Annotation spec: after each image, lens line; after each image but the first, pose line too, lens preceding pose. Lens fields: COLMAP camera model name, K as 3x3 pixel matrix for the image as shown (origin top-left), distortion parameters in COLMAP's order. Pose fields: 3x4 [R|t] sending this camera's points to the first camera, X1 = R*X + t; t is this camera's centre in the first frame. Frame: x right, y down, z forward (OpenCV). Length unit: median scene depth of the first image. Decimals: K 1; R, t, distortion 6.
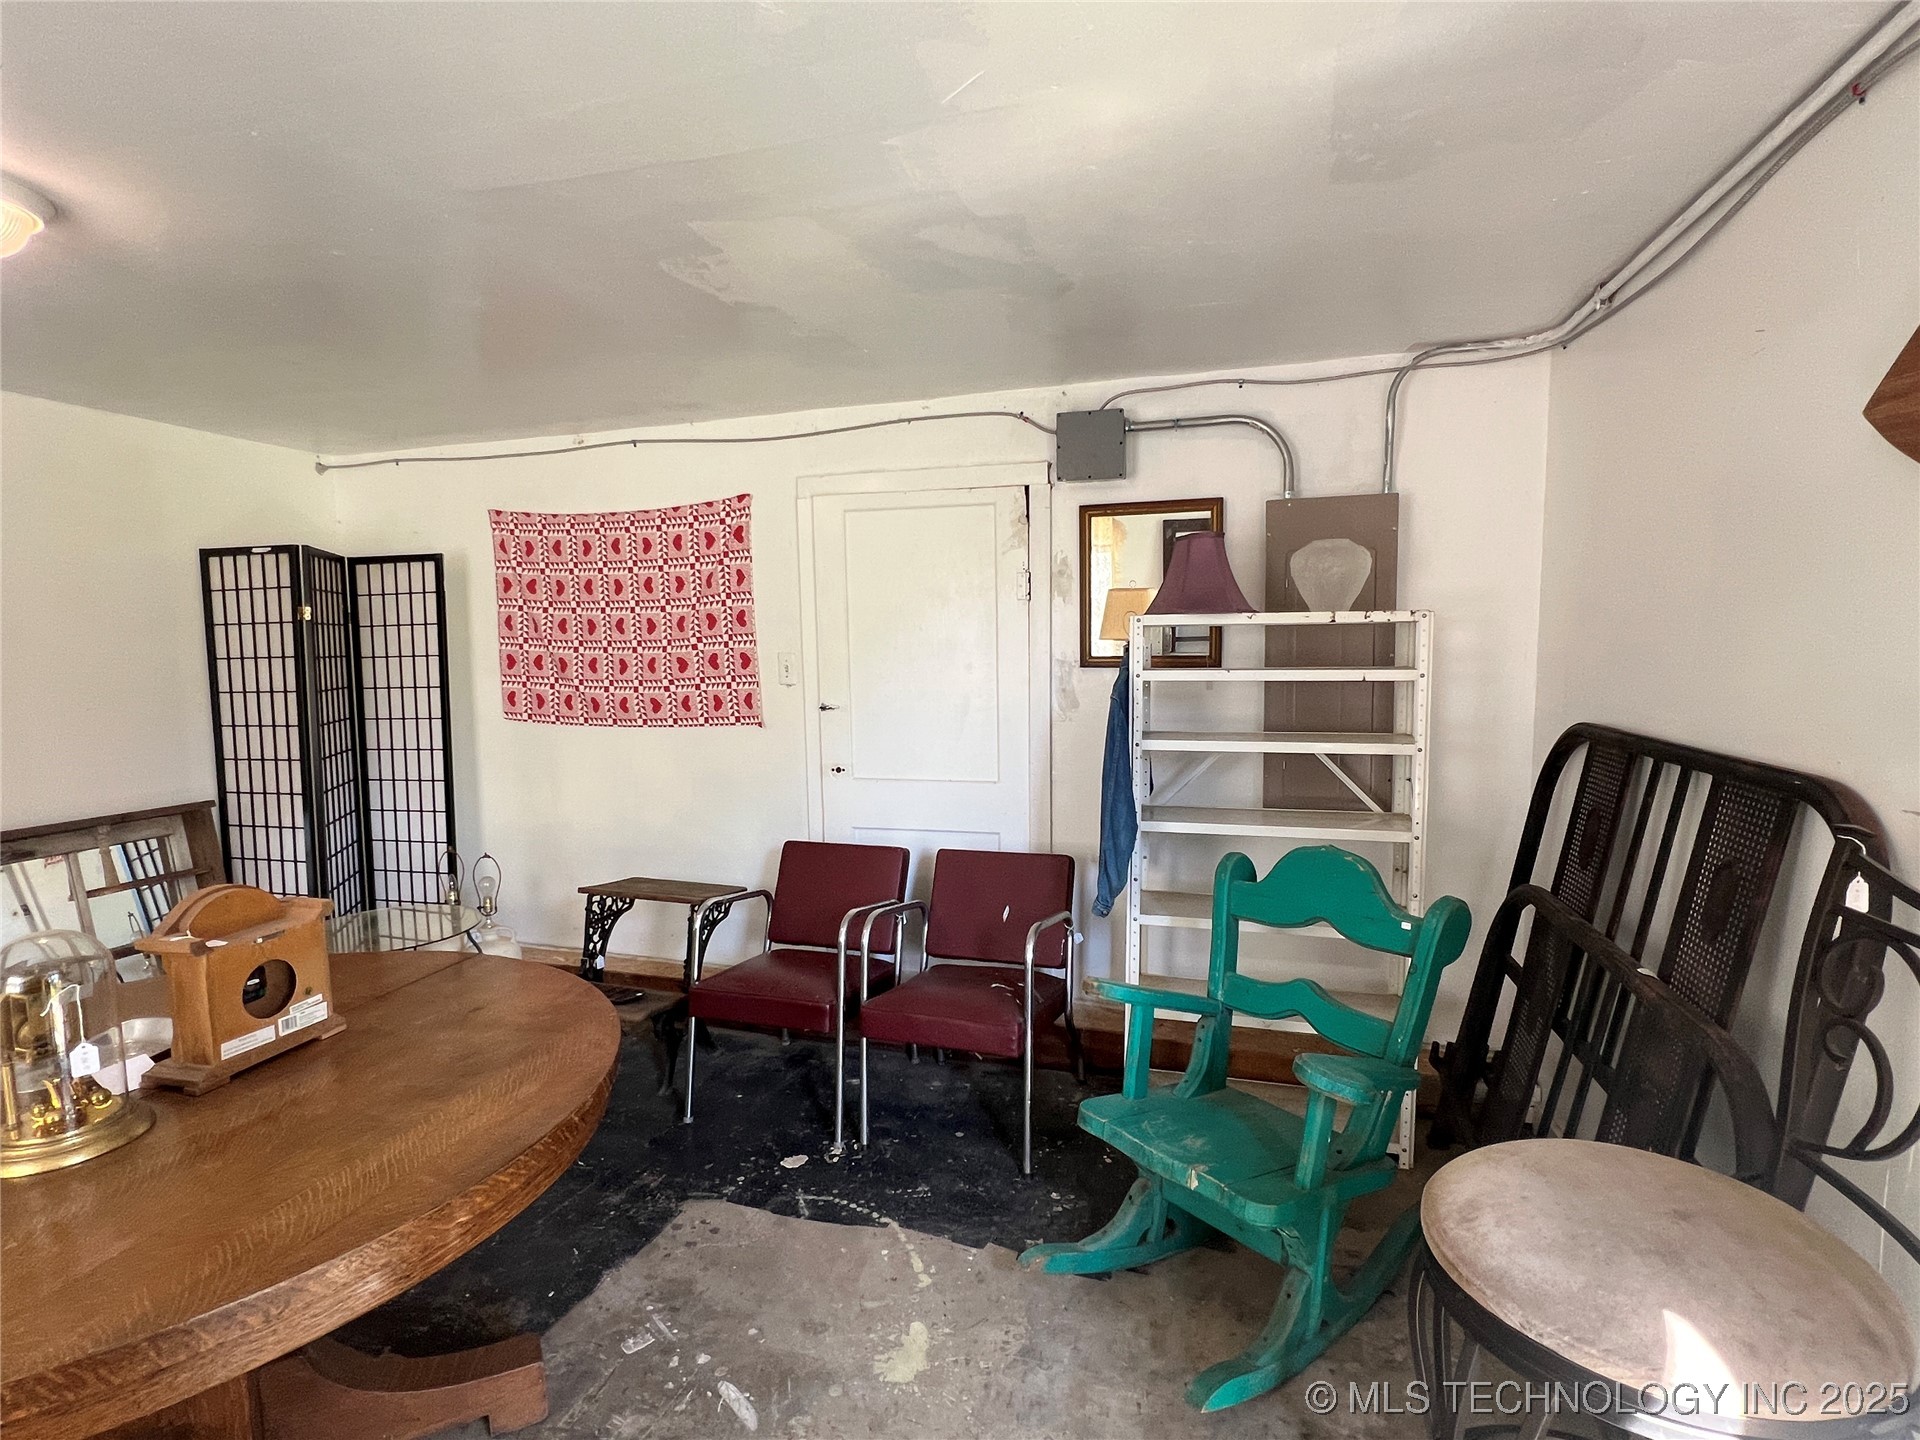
lens RADIAL K [[957.3, 0, 963.7], [0, 957.3, 727.0], [0, 0, 1]] dist [0.001176, 0.000230]
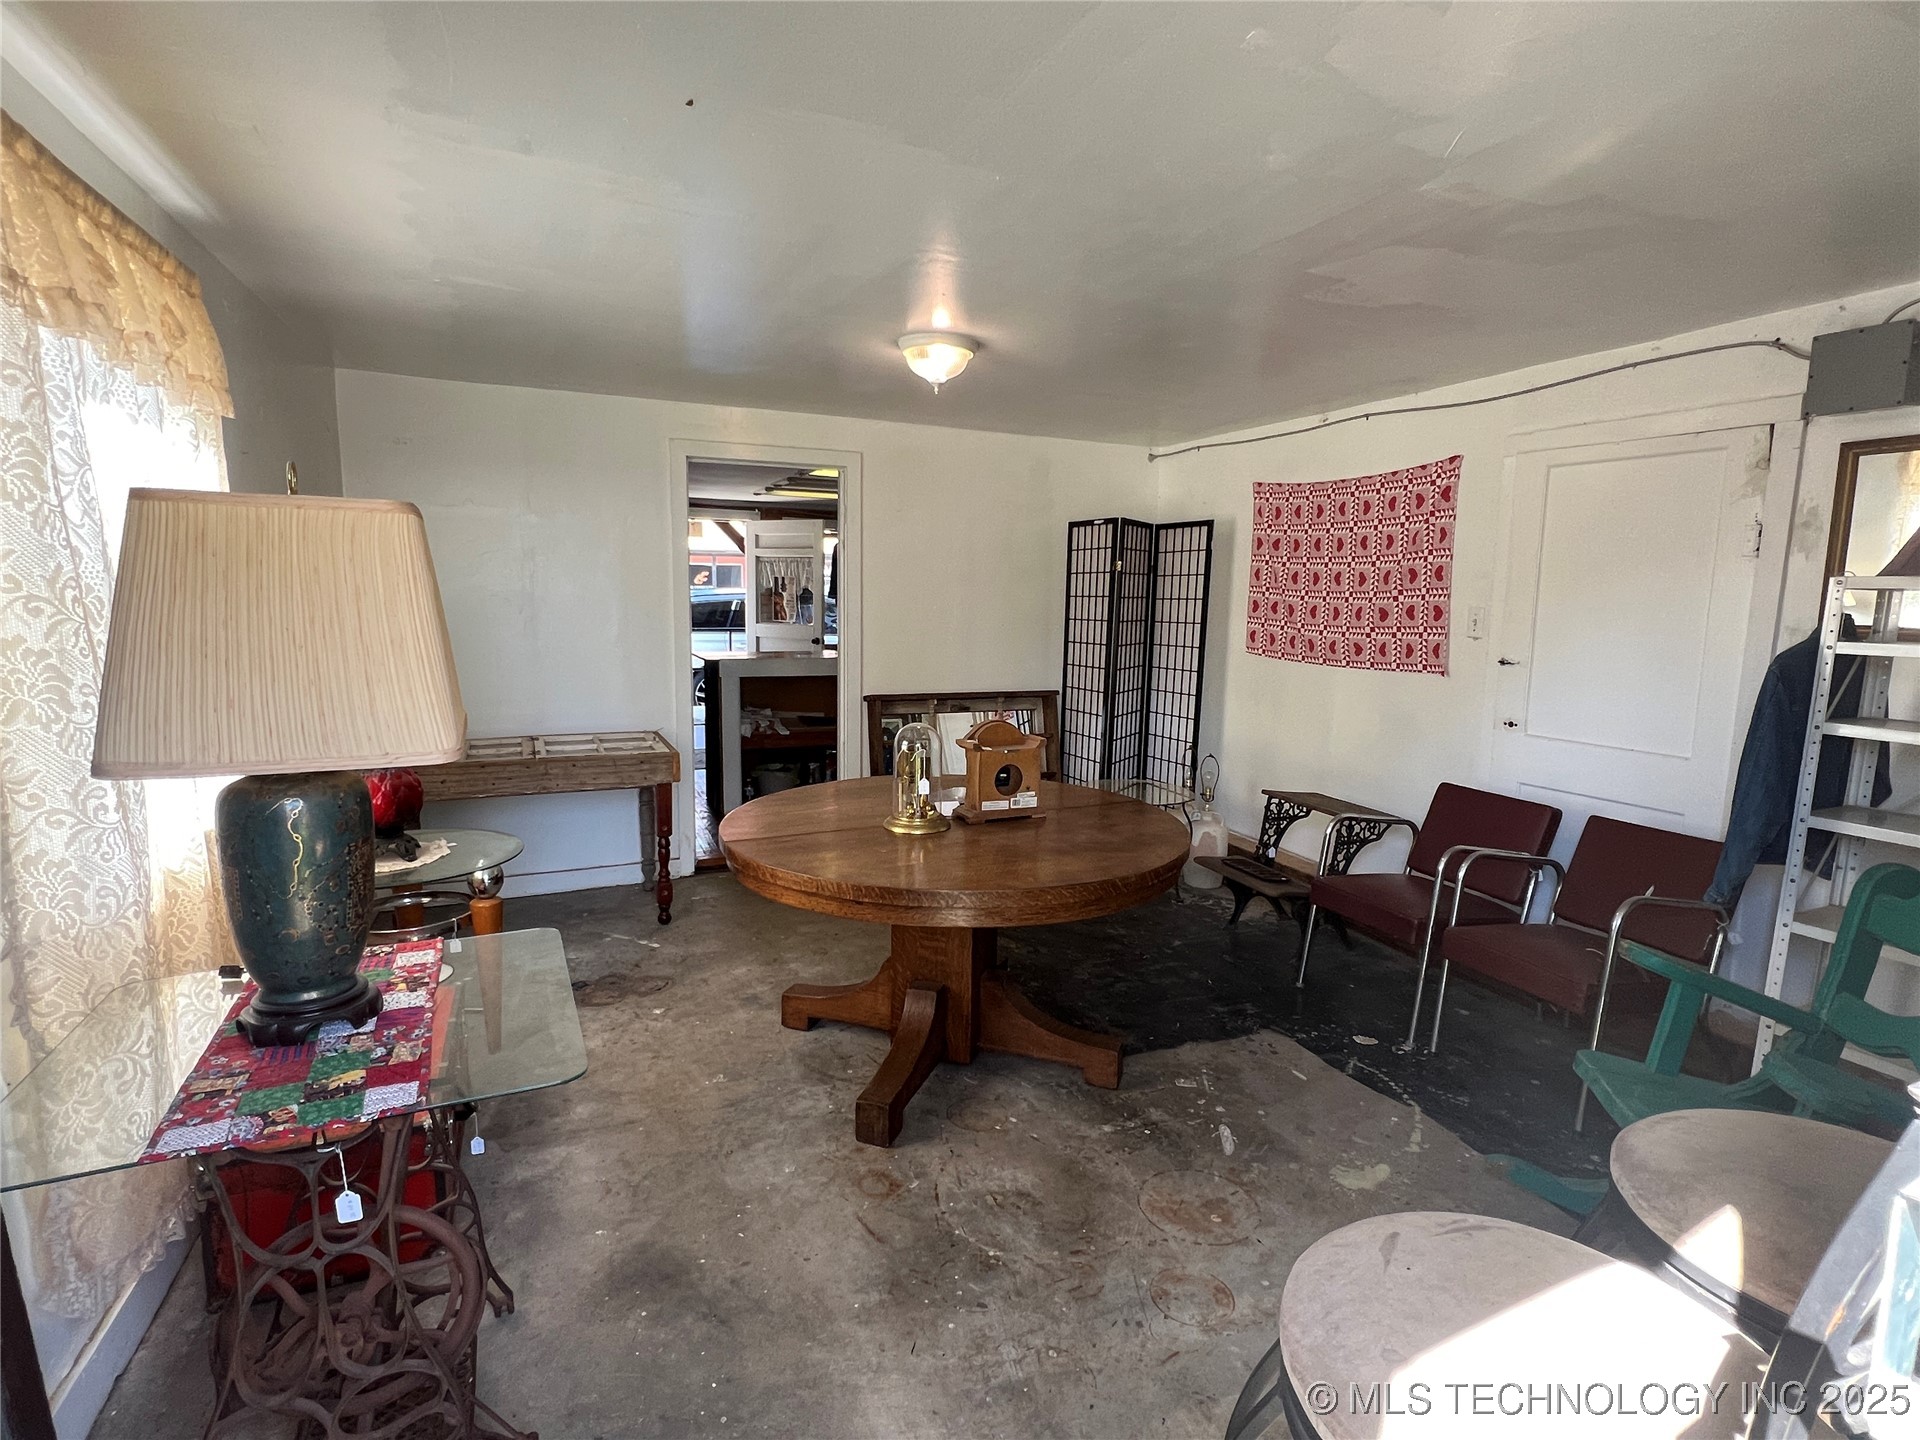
lens RADIAL K [[957.3, 0, 963.7], [0, 957.3, 727.0], [0, 0, 1]] dist [0.001176, 0.000230]
pose [[0.661173, 0.131512, -0.738617, 0.237959], [-0.093783, 0.991282, 0.092550, 0.008136], [0.744349, 0.008078, 0.667742, -0.115464]]
